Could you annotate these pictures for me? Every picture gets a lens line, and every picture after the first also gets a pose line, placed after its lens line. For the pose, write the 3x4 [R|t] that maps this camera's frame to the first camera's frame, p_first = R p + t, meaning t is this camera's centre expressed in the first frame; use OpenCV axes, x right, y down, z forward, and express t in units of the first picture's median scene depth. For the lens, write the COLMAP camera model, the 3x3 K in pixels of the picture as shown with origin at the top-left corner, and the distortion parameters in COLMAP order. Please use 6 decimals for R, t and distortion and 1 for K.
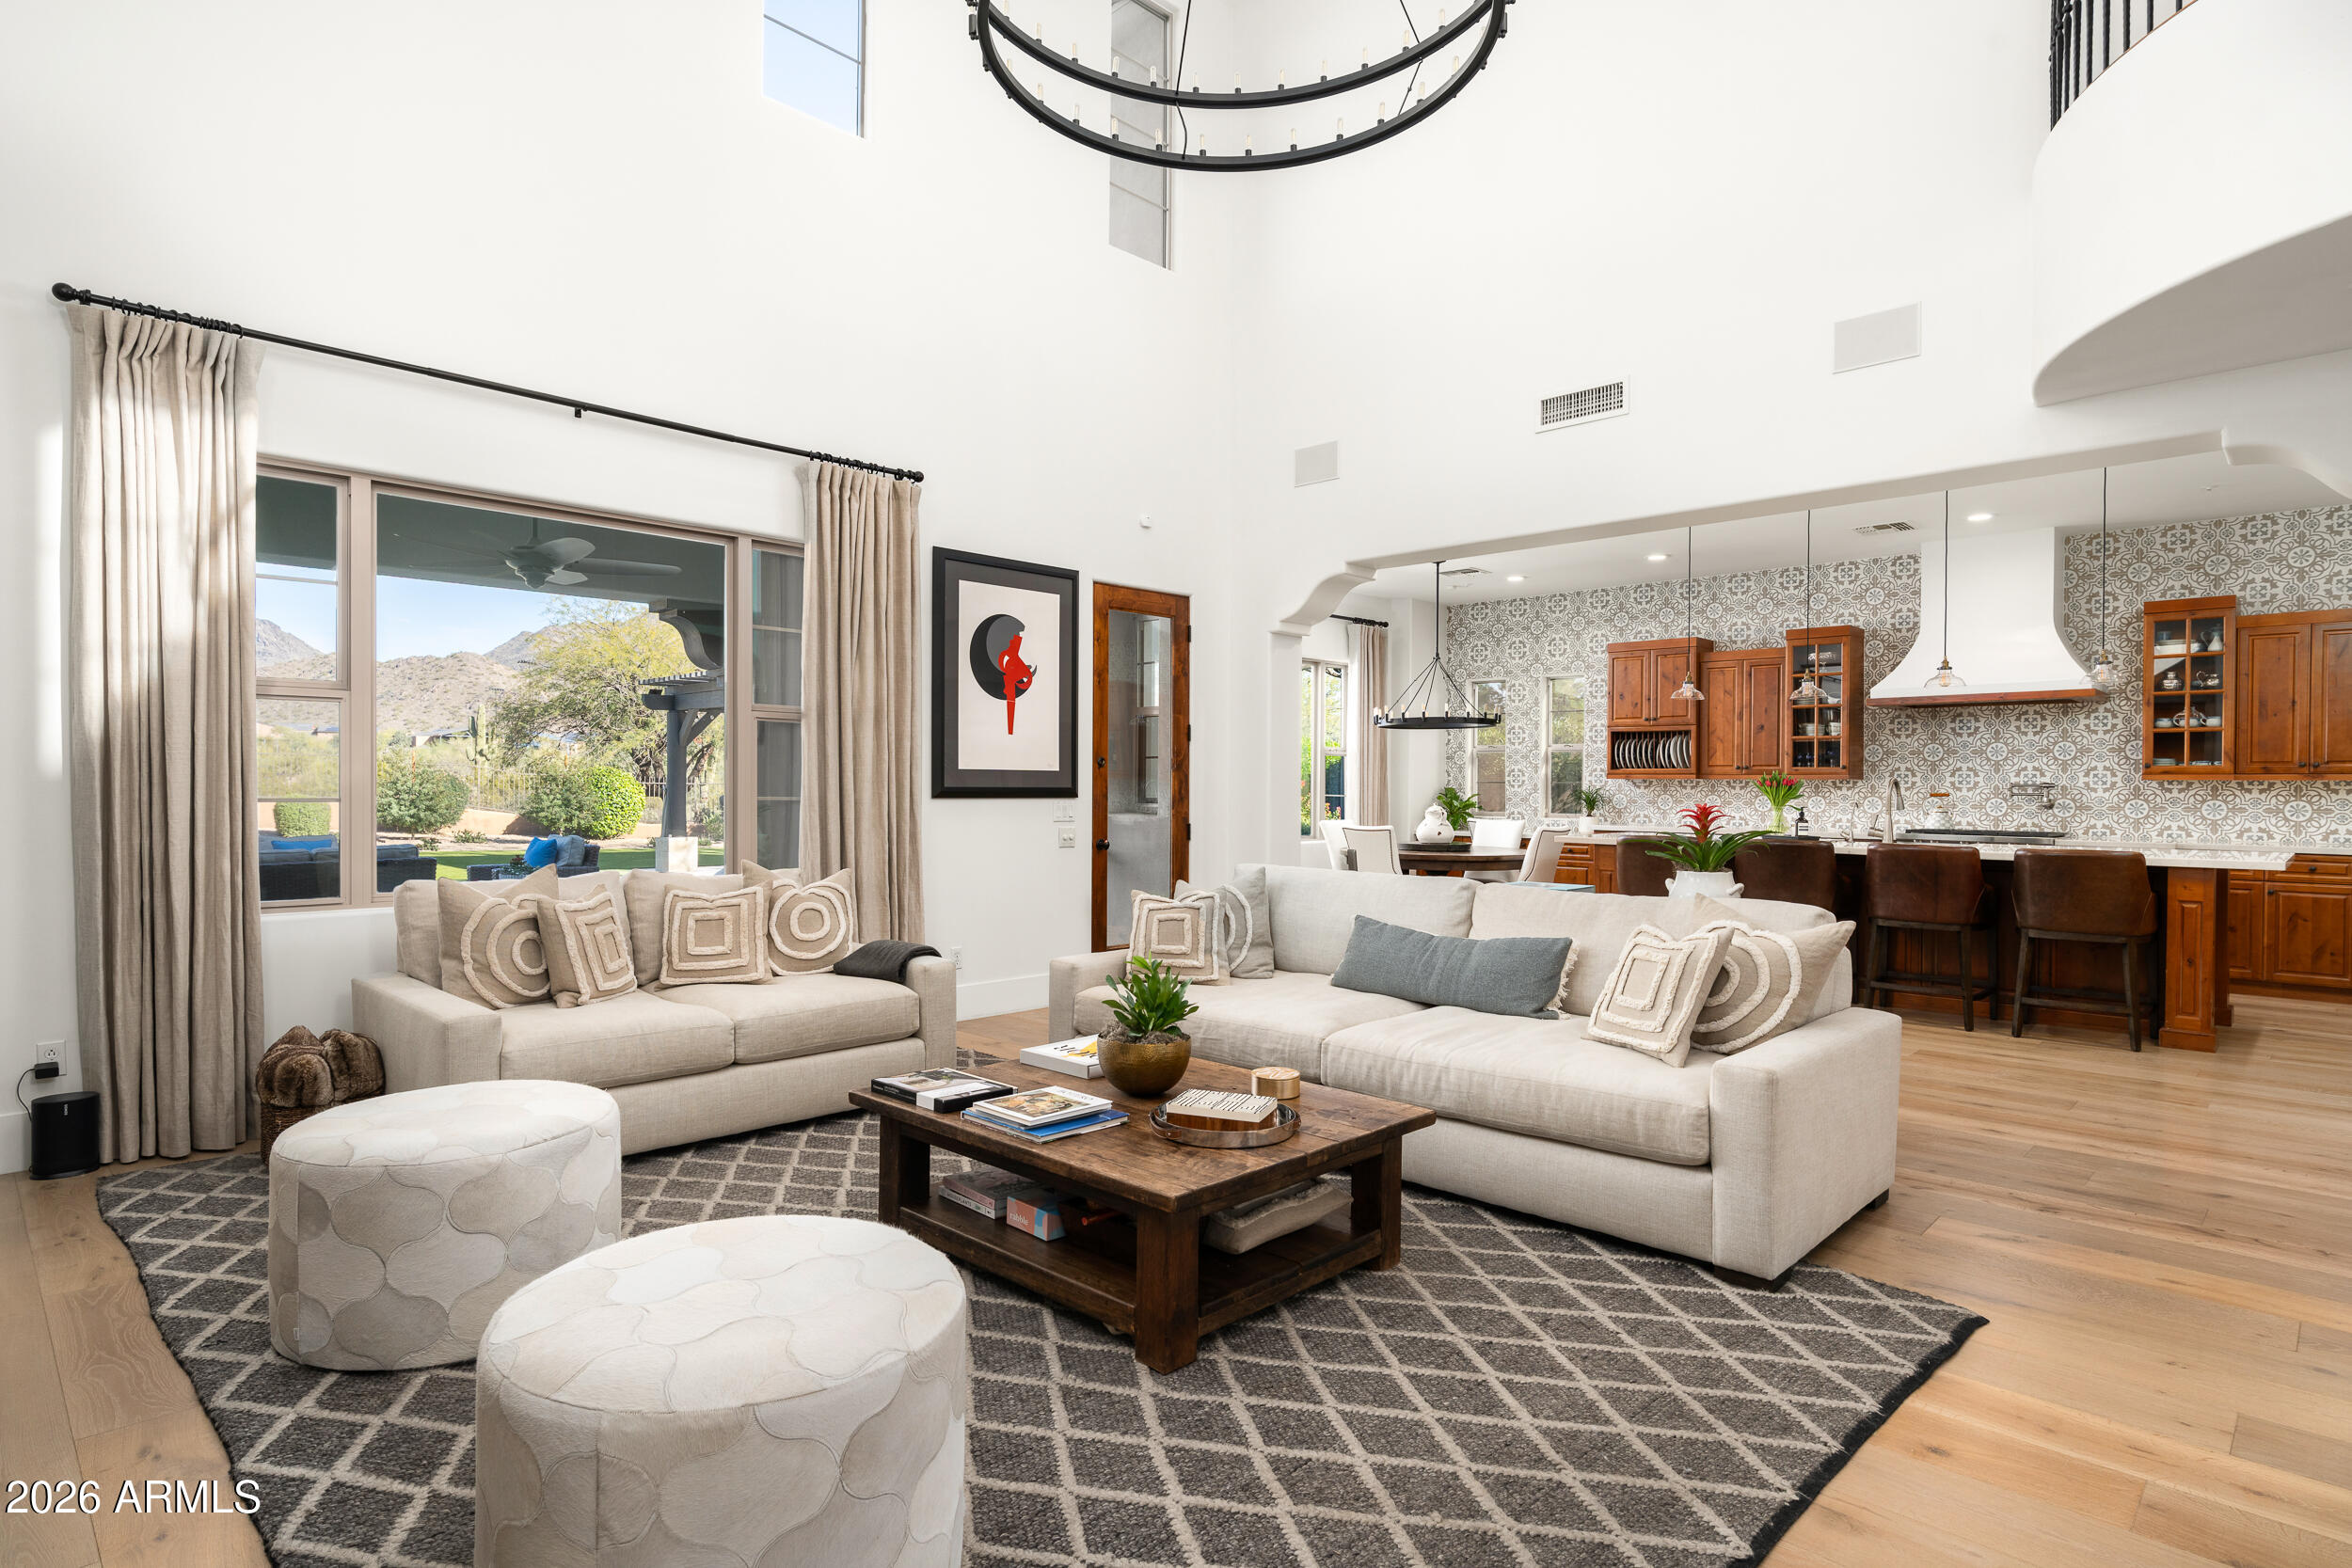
lens RADIAL K [[1244.2, 0, 1166.6], [0, 1244.2, 794.3], [0, 0, 1]] dist [0.001150, -0.000104]
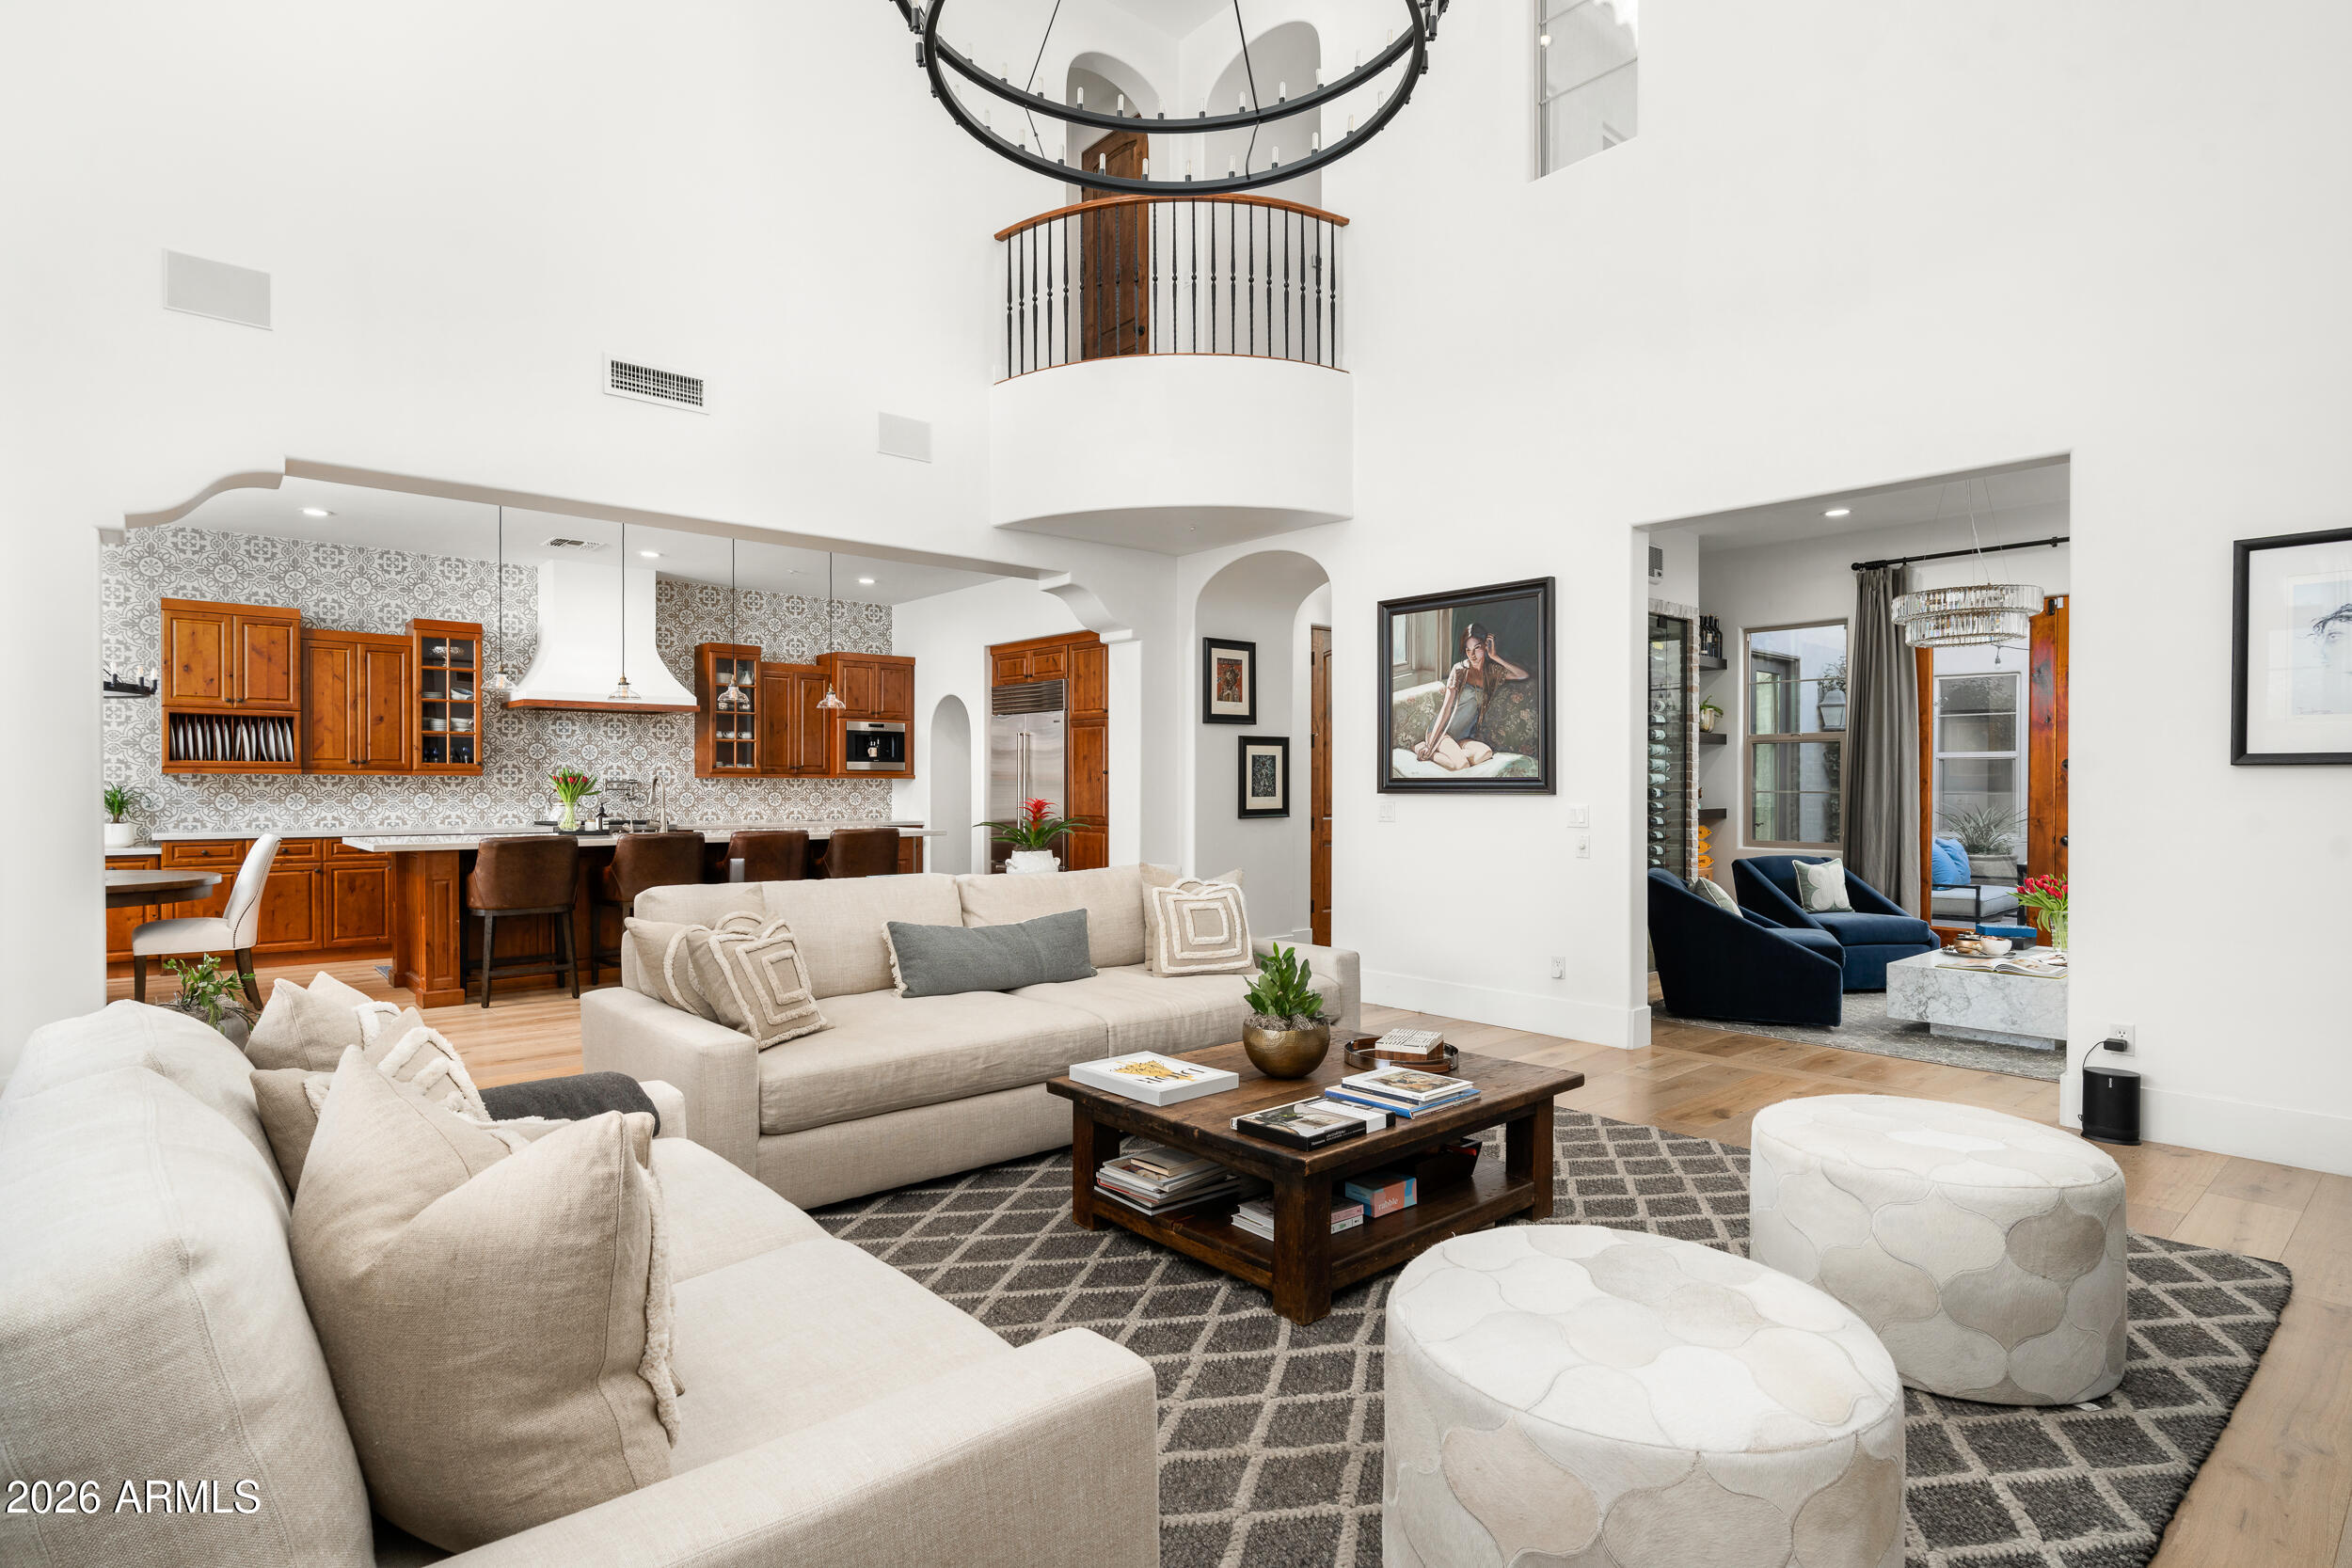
lens RADIAL K [[1194.7, 0, 1155.3], [0, 1194.7, 791.4], [0, 0, 1]] dist [0.000315, 0.000170]
pose [[0.072130, -0.009837, 0.997347, -0.412779], [0.005635, 0.999939, 0.009455, -0.005611], [-0.997379, 0.004938, 0.072181, 0.410241]]
